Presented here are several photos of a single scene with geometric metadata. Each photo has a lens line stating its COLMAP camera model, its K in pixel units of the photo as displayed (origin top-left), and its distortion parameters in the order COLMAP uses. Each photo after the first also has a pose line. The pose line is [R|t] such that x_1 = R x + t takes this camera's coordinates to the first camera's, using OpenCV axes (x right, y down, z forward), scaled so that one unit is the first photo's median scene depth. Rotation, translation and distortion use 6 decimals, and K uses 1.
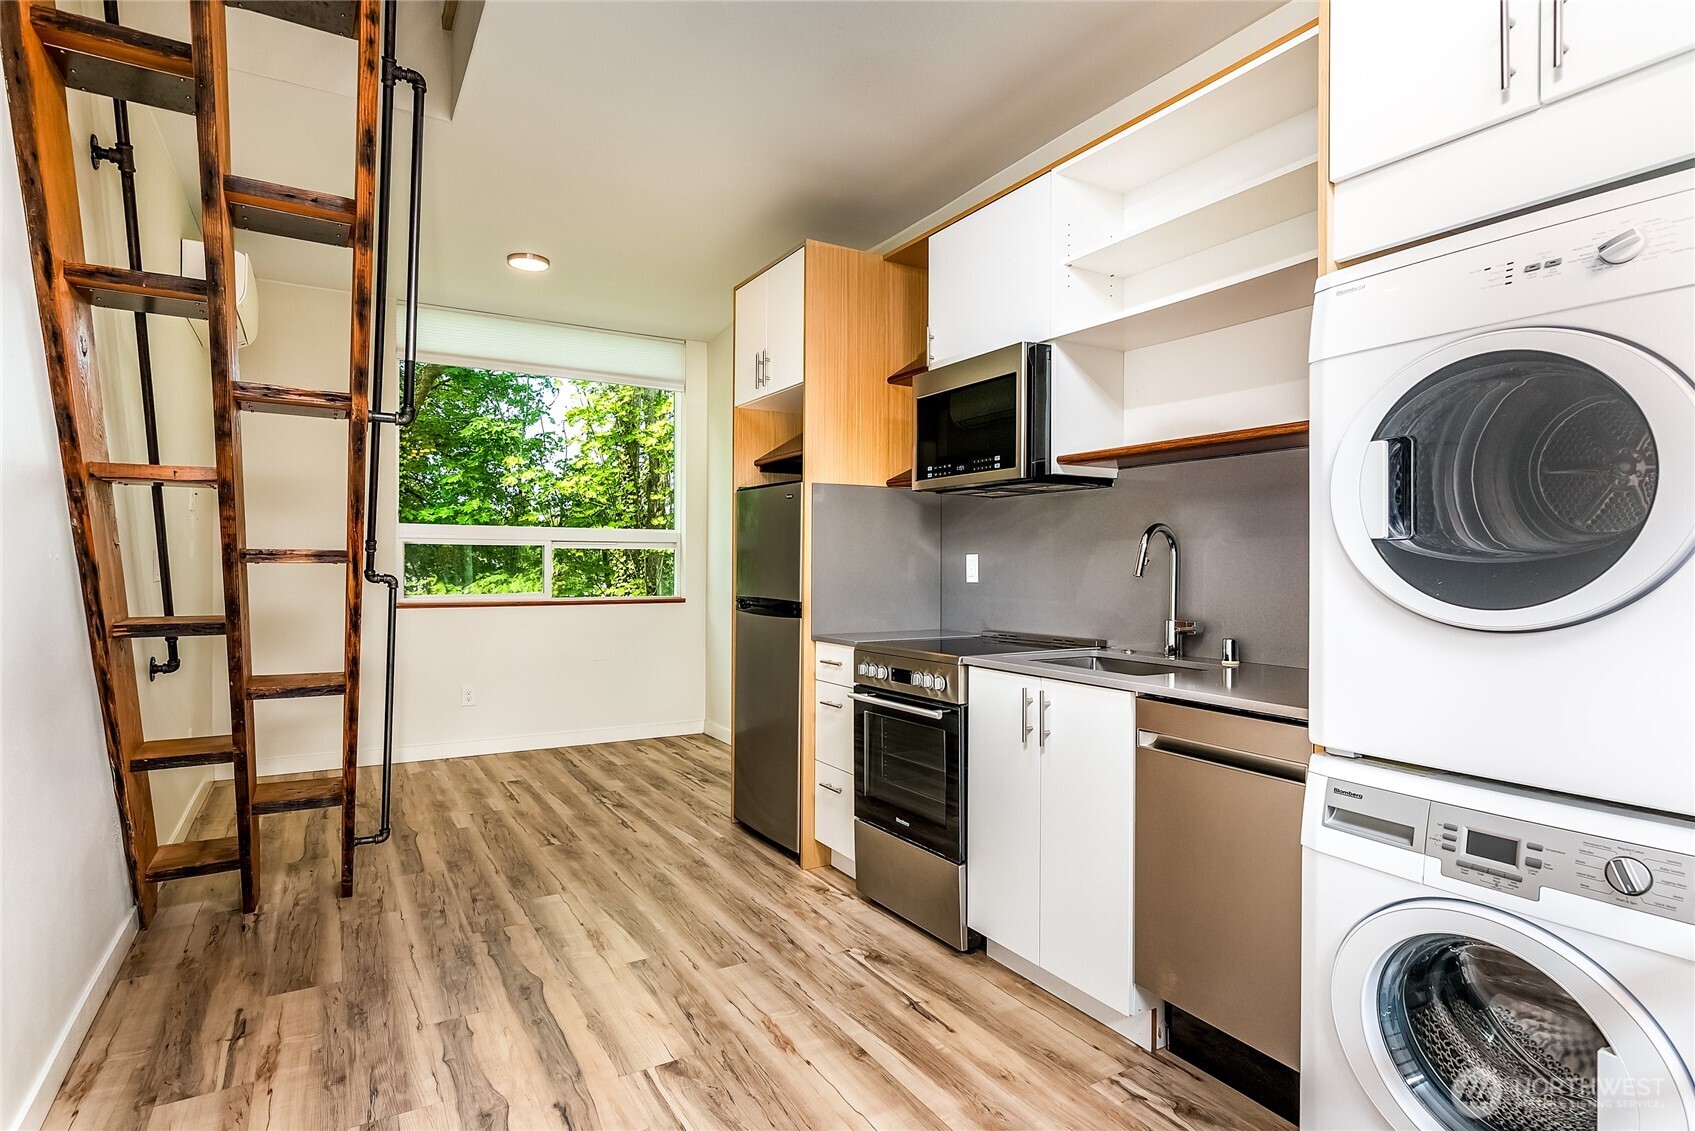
lens RADIAL K [[872.6, 0, 837.3], [0, 872.6, 562.2], [0, 0, 1]] dist [-0.002333, 0.000865]
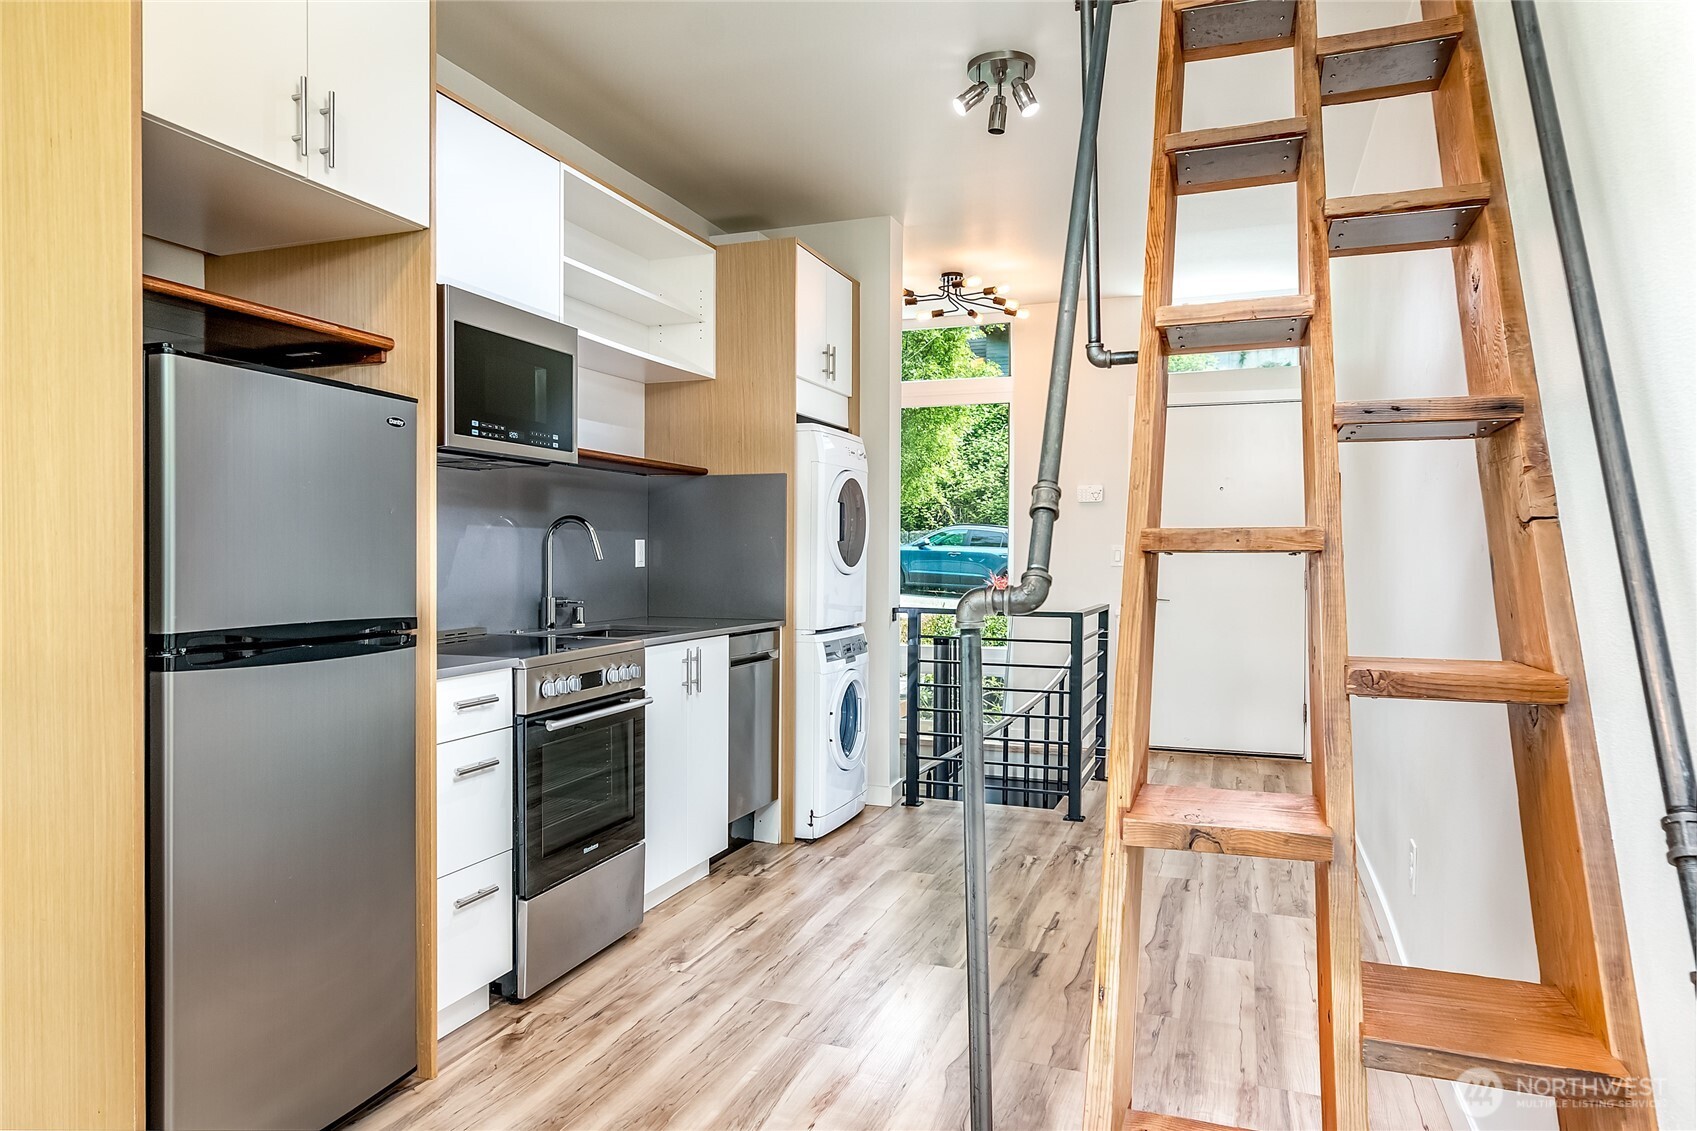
lens RADIAL K [[1070.6, 0, 848.5], [0, 1070.6, 565.5], [0, 0, 1]] dist [-0.003663, -0.000997]
pose [[-0.634866, -0.015006, 0.772477, -0.913536], [-0.008441, 0.999886, 0.012486, 0.002142], [-0.772576, 0.001407, -0.634920, 1.492237]]
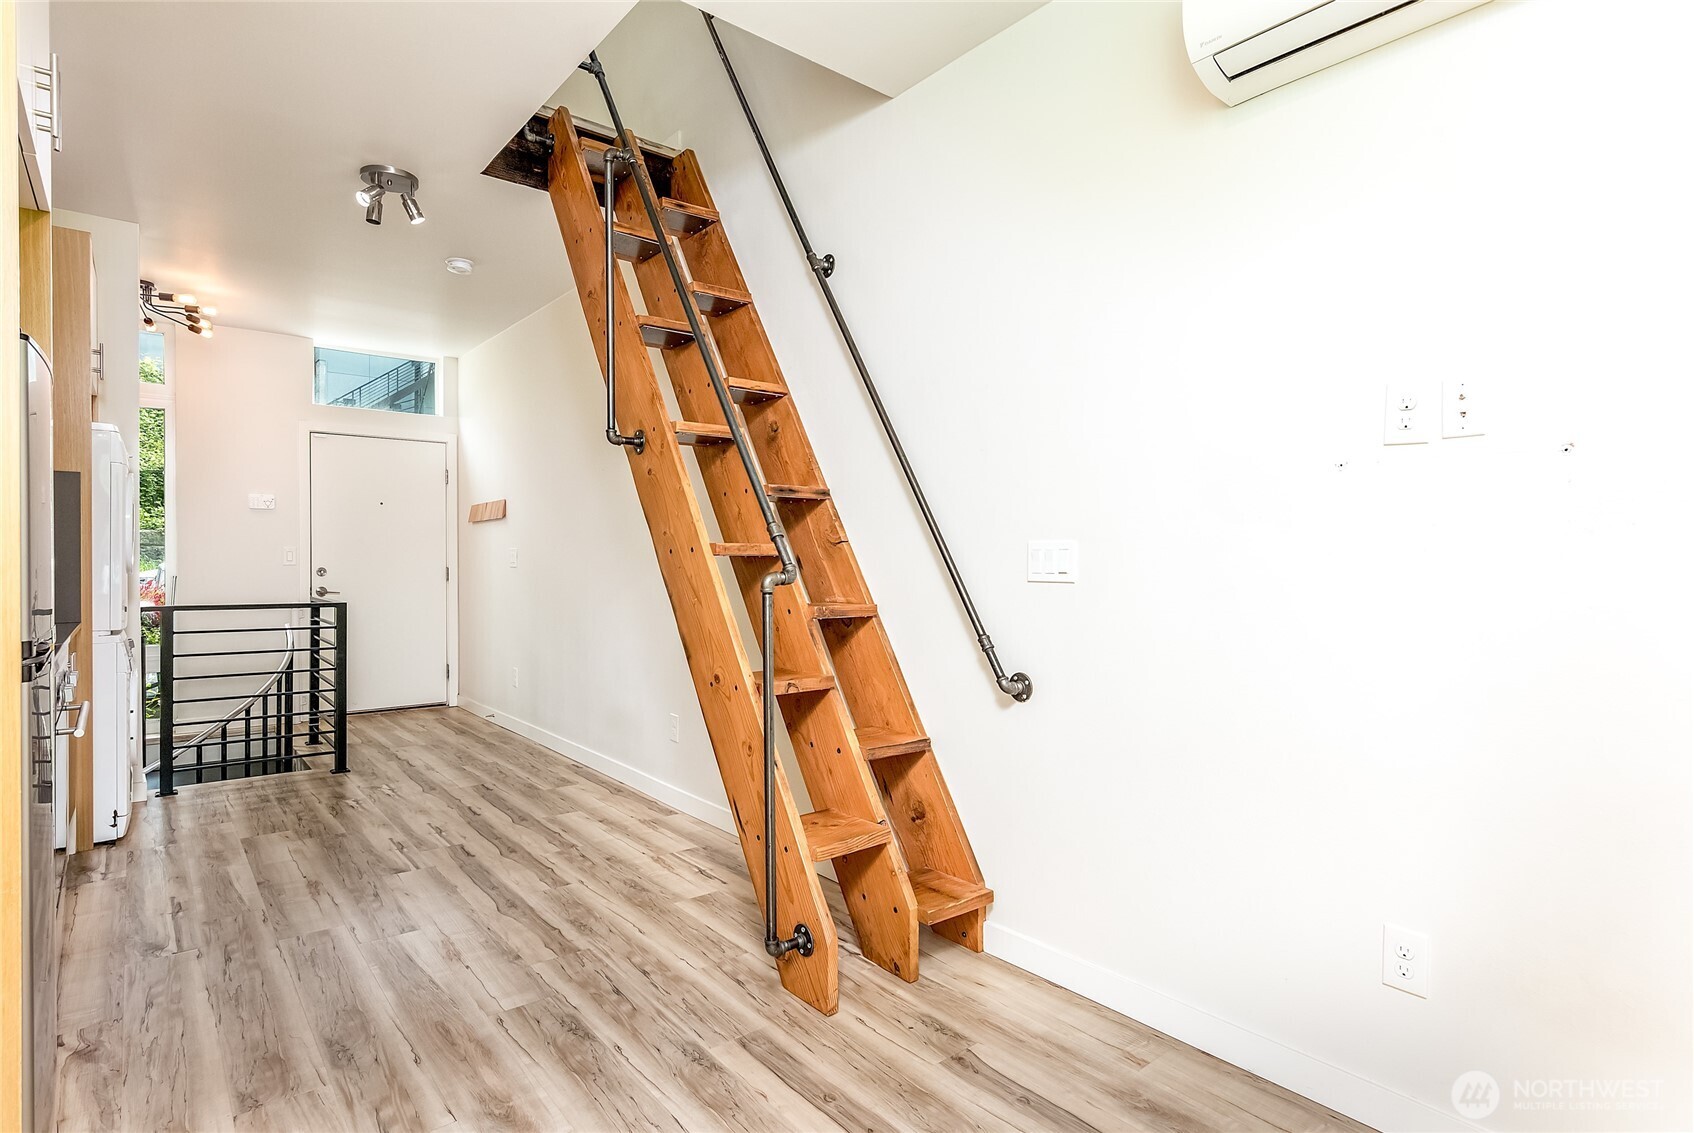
lens RADIAL K [[872.1, 0, 836.8], [0, 872.1, 563.2], [0, 0, 1]] dist [-0.002333, 0.000865]
pose [[-0.988788, -0.007455, -0.149140, -0.534267], [-0.008066, 0.999961, 0.003493, 0.004671], [0.149108, 0.004656, -0.988810, 1.948923]]
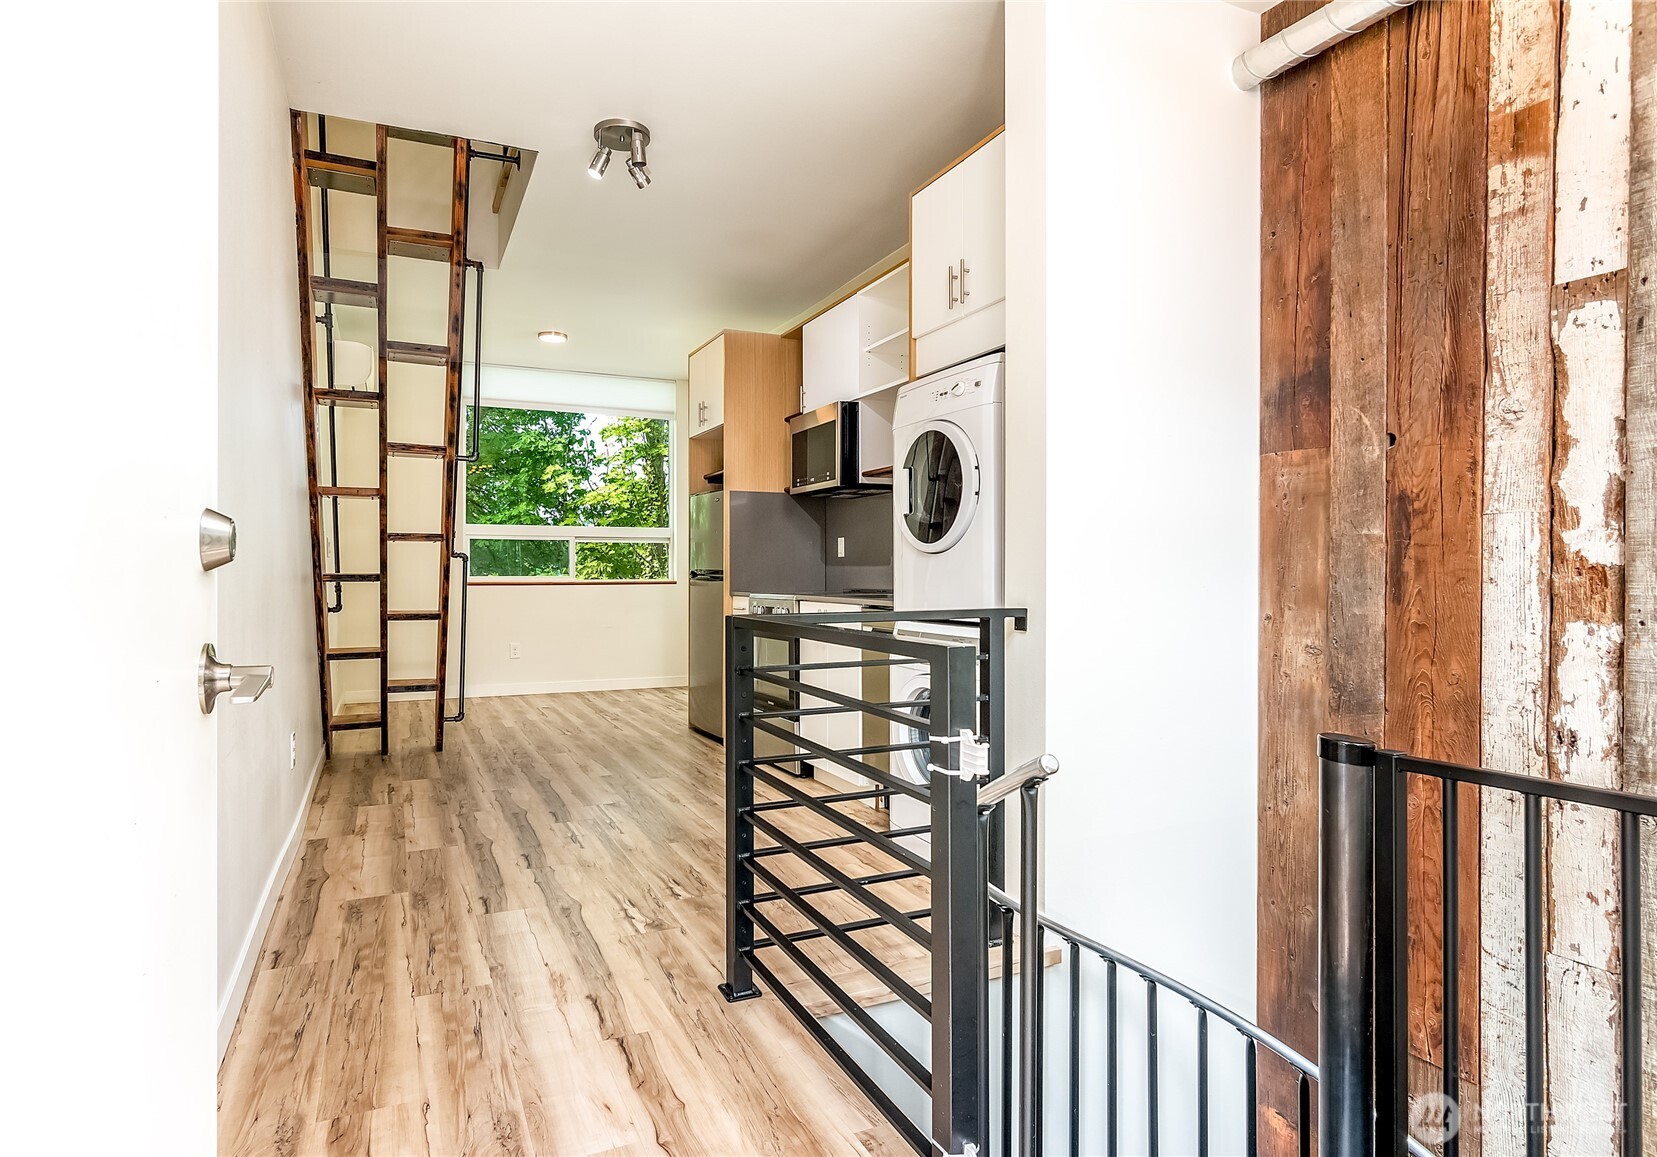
lens RADIAL K [[876.1, 0, 786.9], [0, 876.1, 570.7], [0, 0, 1]] dist [-0.028619, -0.000065]
pose [[0.994280, -0.004444, -0.106710, 0.279936], [0.004766, 0.999985, 0.002765, 0.053536], [0.106697, -0.003257, 0.994286, -0.596560]]
